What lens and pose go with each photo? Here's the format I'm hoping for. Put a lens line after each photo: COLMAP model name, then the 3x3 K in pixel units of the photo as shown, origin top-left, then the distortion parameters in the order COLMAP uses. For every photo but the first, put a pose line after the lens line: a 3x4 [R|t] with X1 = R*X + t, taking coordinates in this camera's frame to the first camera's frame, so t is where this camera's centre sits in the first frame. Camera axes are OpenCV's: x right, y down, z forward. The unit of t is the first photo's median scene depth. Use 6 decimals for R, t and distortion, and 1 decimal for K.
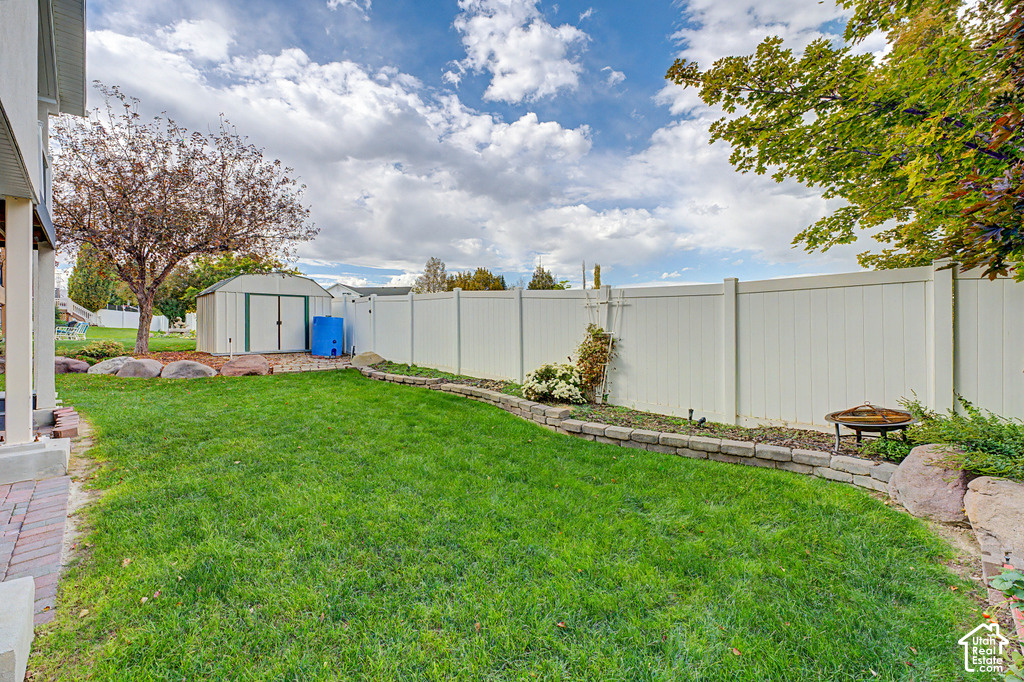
lens RADIAL K [[421.5, 0, 510.5], [0, 421.5, 330.3], [0, 0, 1]] dist [-0.000522, -0.000013]
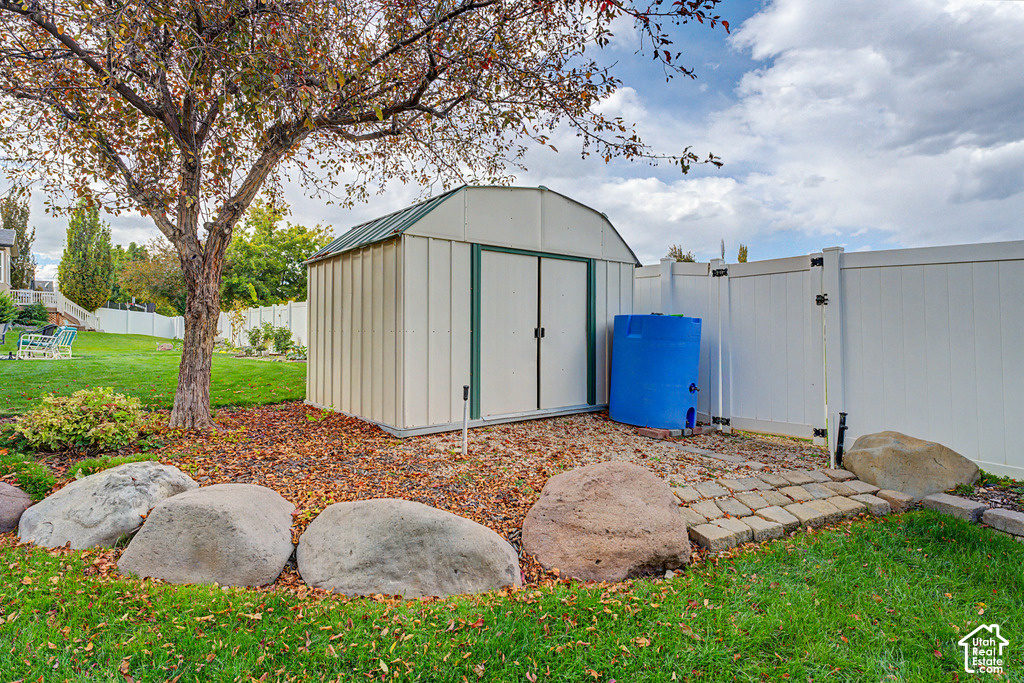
lens RADIAL K [[530.7, 0, 512.0], [0, 530.7, 341.5], [0, 0, 1]] dist [0.001529, 0.000188]
pose [[0.993378, 0.006603, -0.114702, -0.515330], [-0.005477, 0.999934, 0.010129, -0.014832], [0.114761, -0.009433, 0.993348, 0.549955]]
